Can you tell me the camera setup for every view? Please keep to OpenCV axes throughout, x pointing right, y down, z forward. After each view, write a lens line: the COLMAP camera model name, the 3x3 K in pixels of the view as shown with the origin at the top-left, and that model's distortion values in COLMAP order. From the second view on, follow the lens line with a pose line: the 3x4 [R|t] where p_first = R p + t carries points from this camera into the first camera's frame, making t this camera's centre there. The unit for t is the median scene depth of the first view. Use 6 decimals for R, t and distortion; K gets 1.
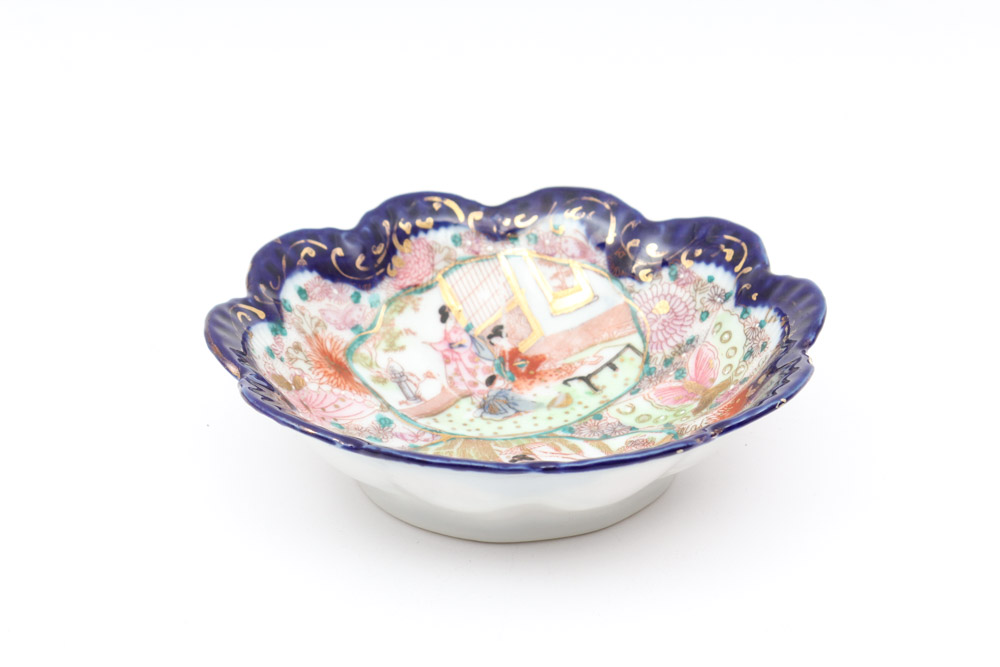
lens RADIAL K [[2321.9, 0, 497.7], [0, 2321.9, 333.2], [0, 0, 1]] dist [0.049749, 0.000000]
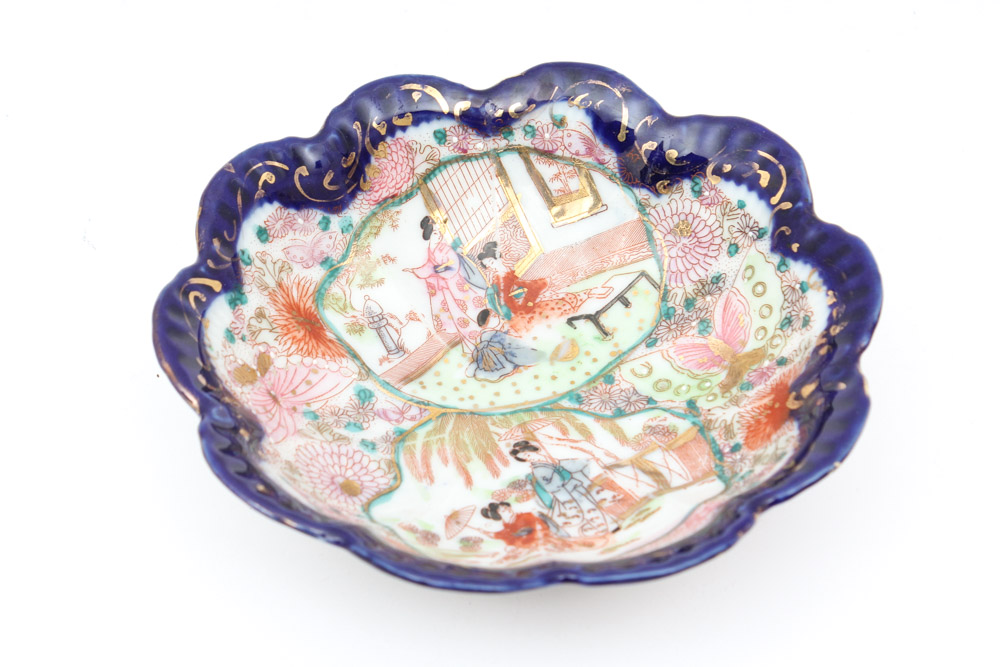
lens RADIAL K [[2321.9, 0, 503.0], [0, 2321.9, 333.1], [0, 0, 1]] dist [0.049749, 0.000000]
pose [[0.999266, -0.011252, 0.036619, -0.027763], [-0.001826, 0.940815, 0.338915, -0.269938], [-0.038265, -0.338733, 0.940104, 0.187061]]
